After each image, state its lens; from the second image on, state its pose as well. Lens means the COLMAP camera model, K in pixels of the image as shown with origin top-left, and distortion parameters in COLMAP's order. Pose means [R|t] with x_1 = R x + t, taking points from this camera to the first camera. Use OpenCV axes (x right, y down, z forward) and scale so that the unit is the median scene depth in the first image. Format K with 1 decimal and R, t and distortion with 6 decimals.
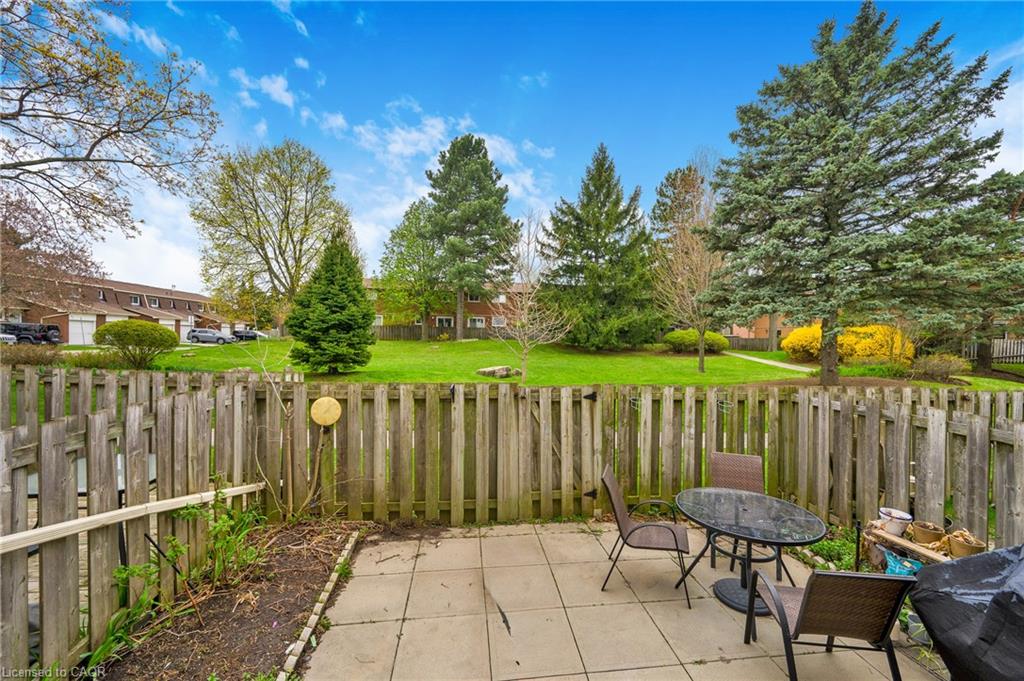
lens RADIAL K [[404.2, 0, 510.4], [0, 404.2, 336.8], [0, 0, 1]] dist [0.003037, 0.000487]
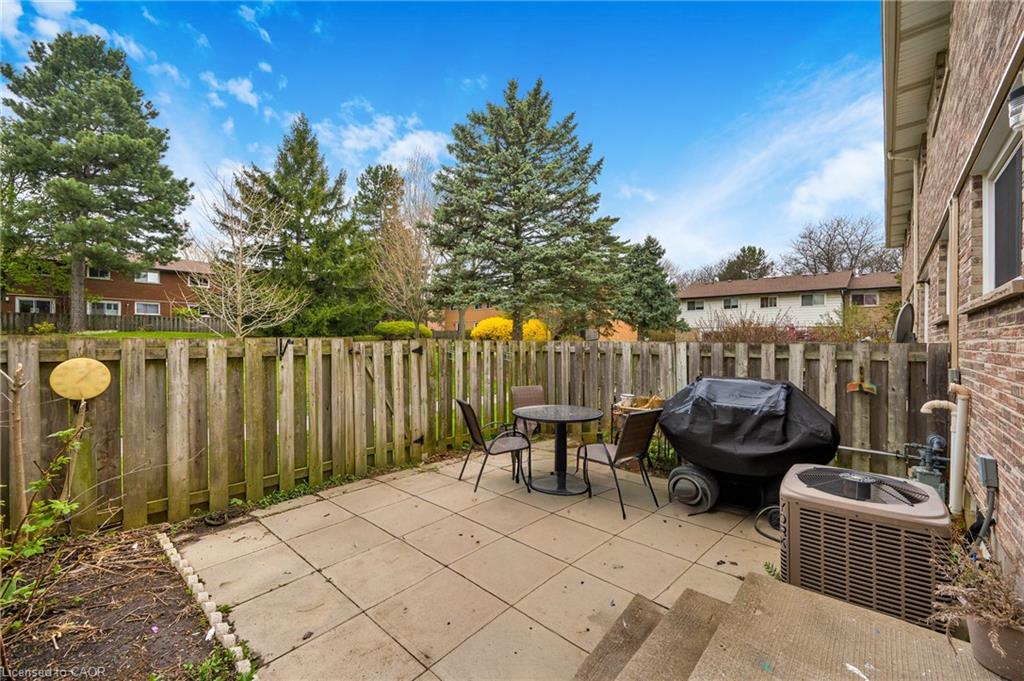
lens RADIAL K [[417.3, 0, 511.9], [0, 417.3, 329.2], [0, 0, 1]] dist [-0.001416, -0.000114]
pose [[0.750779, 0.001670, 0.660552, -0.126043], [0.004977, 0.999954, -0.008185, 0.036958], [-0.660535, 0.009432, 0.750736, -0.000036]]
